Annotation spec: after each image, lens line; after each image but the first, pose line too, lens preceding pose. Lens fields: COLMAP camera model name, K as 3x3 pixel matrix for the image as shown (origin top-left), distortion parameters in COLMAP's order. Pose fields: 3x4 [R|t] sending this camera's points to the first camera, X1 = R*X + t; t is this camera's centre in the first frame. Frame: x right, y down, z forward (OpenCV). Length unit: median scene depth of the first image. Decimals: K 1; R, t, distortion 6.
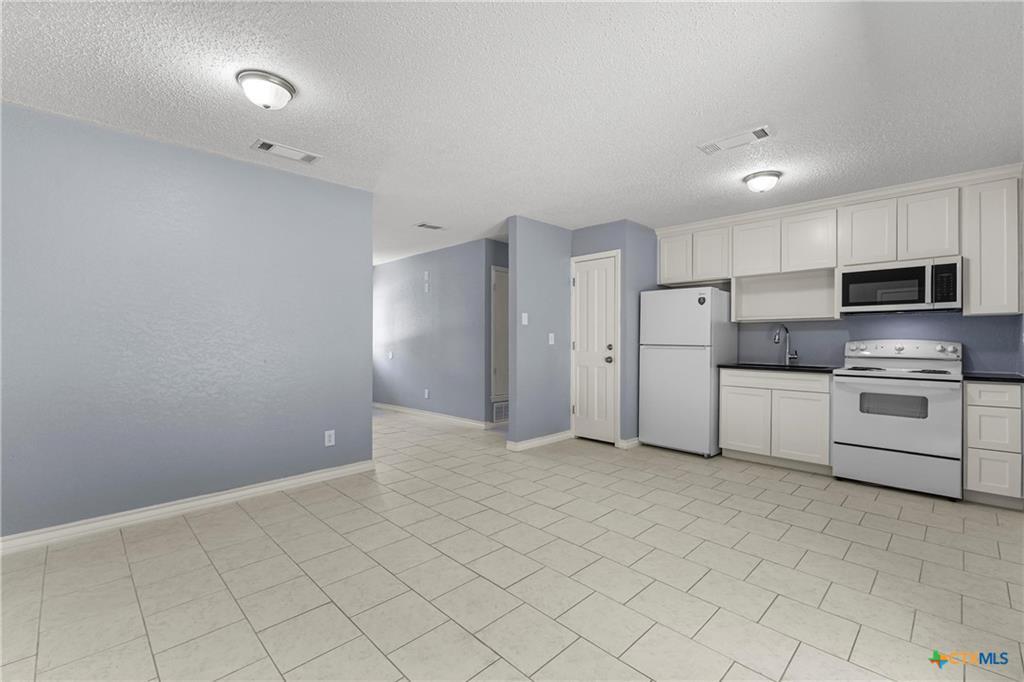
lens RADIAL K [[439.7, 0, 511.3], [0, 439.7, 342.2], [0, 0, 1]] dist [0.011270, -0.002661]
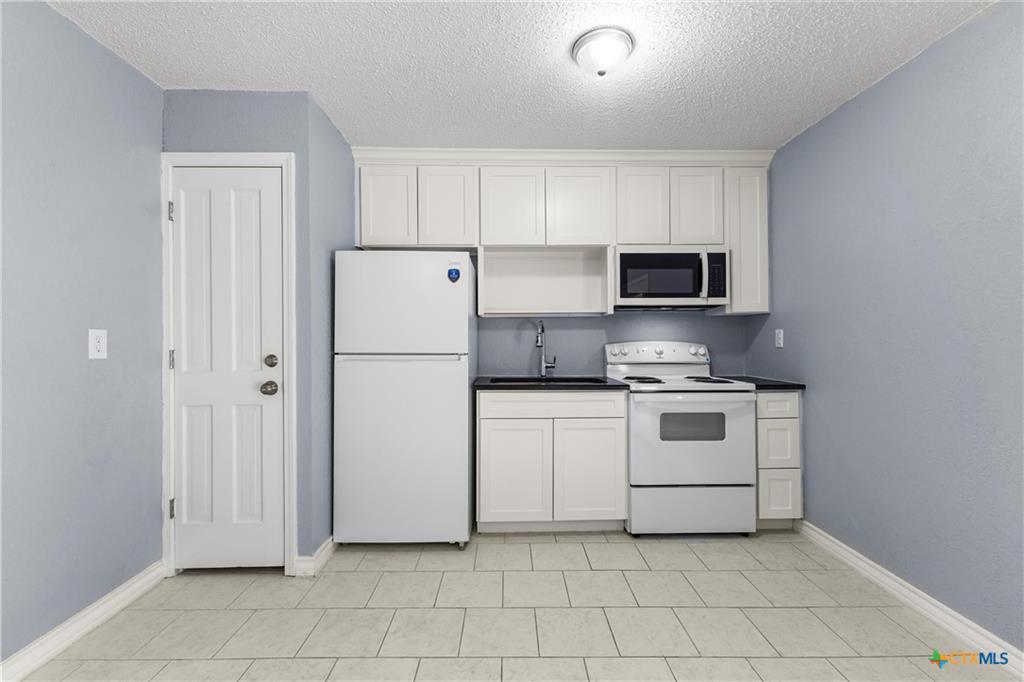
lens RADIAL K [[439.7, 0, 513.2], [0, 439.7, 339.1], [0, 0, 1]] dist [0.011270, -0.002661]
pose [[0.690191, -0.003769, 0.723618, 0.076342], [0.009599, 0.999946, -0.003947, -0.008627], [-0.723564, 0.009670, 0.690190, 0.586634]]
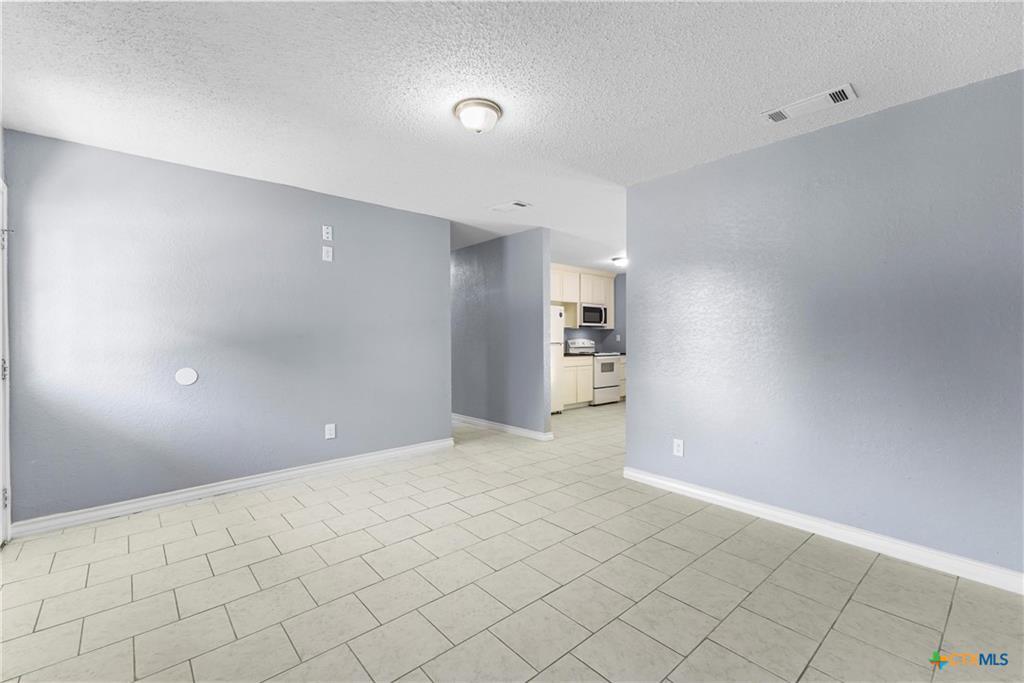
lens RADIAL K [[439.7, 0, 515.2], [0, 439.7, 340.1], [0, 0, 1]] dist [0.011270, -0.002661]
pose [[0.053516, -0.007753, 0.998537, -1.240119], [0.002853, 0.999967, 0.007611, -0.015971], [-0.998563, 0.002441, 0.053536, 1.147964]]
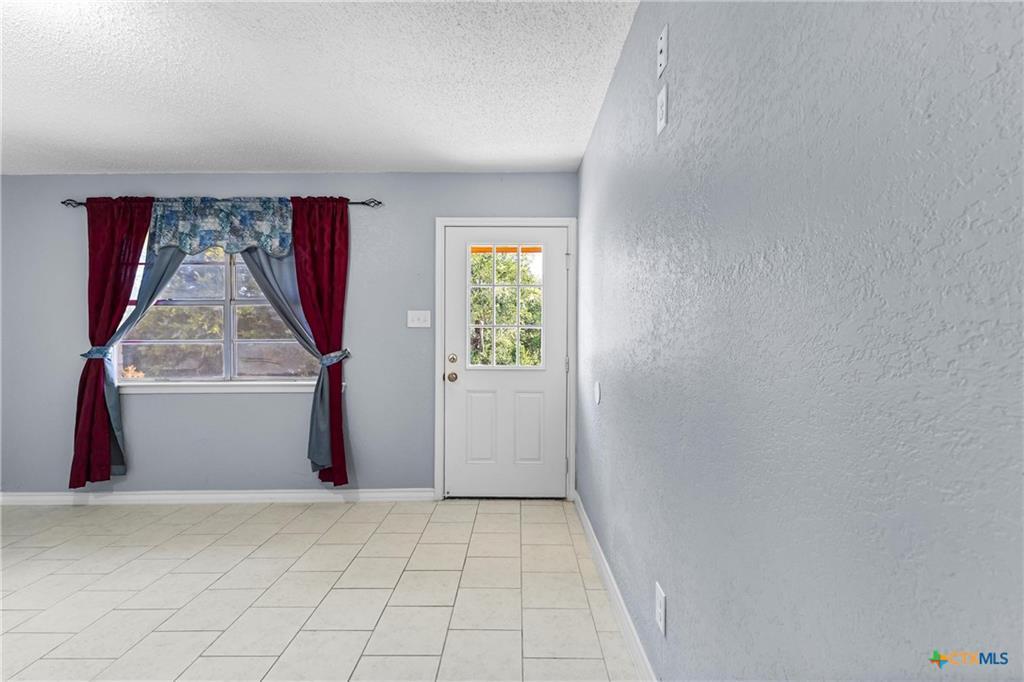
lens RADIAL K [[439.7, 0, 510.5], [0, 439.7, 339.0], [0, 0, 1]] dist [0.011270, -0.002661]
pose [[0.701208, -0.000768, -0.712956, -0.136352], [0.004309, 0.999986, 0.003161, -0.021574], [0.712944, -0.005288, 0.701201, 1.281469]]
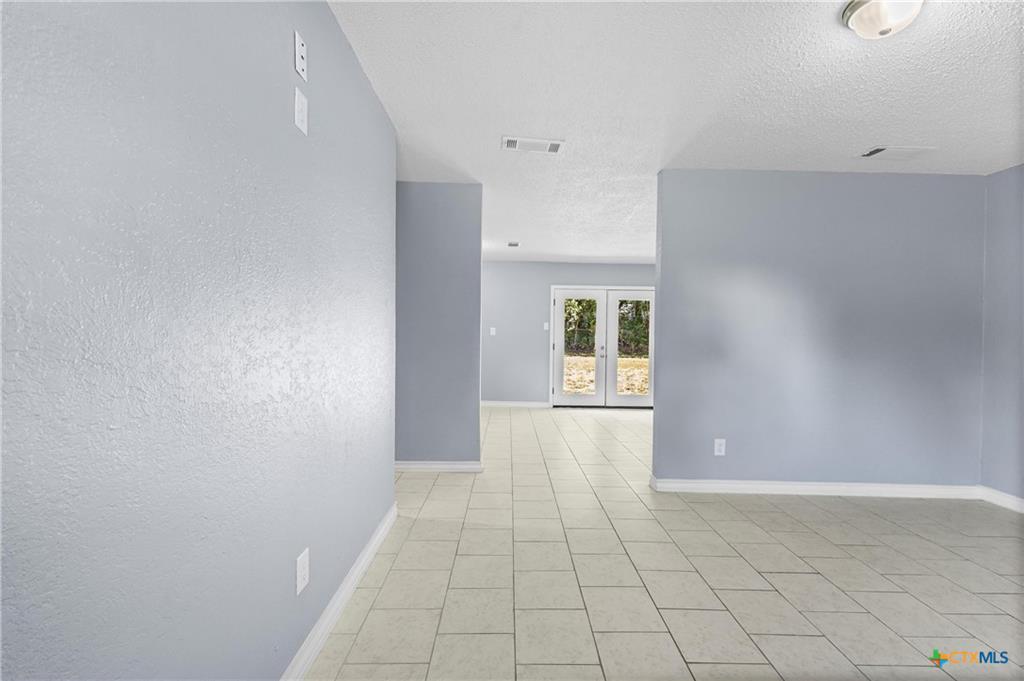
lens RADIAL K [[439.7, 0, 513.8], [0, 439.7, 338.8], [0, 0, 1]] dist [0.011270, -0.002661]
pose [[-0.719035, -0.018891, 0.694717, -0.689225], [-0.012714, 0.999821, 0.014029, -0.016425], [-0.694858, 0.001255, -0.719146, 1.750651]]
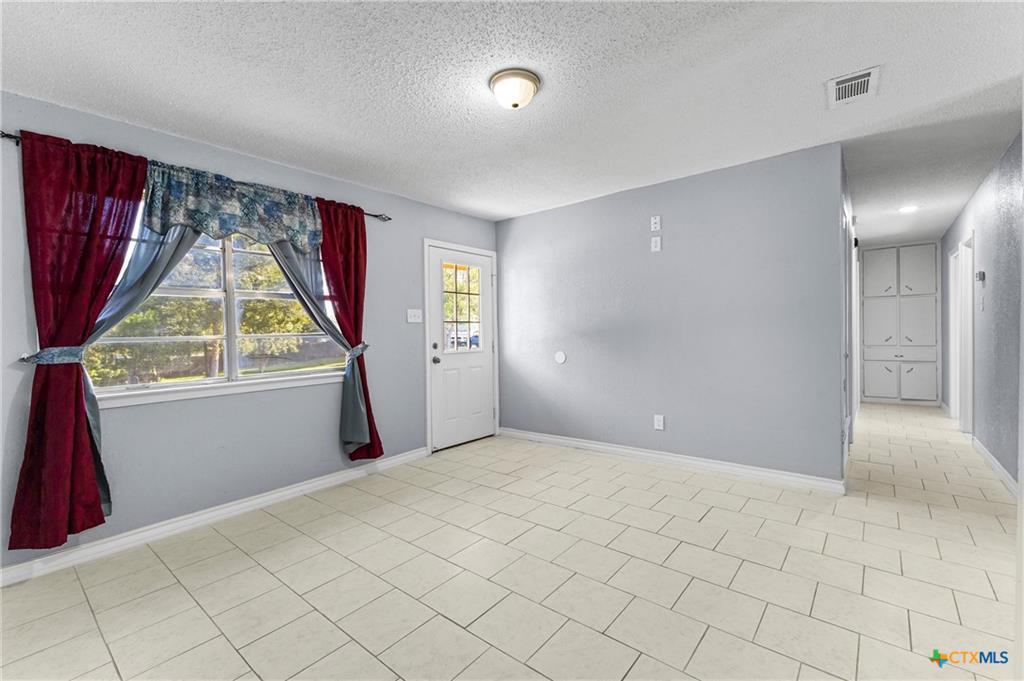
lens RADIAL K [[439.7, 0, 514.0], [0, 439.7, 339.3], [0, 0, 1]] dist [0.011270, -0.002661]
pose [[0.994826, -0.023512, 0.098836, -0.706499], [0.021619, 0.999563, 0.020178, -0.017719], [-0.099267, -0.017937, 0.994899, 0.682629]]
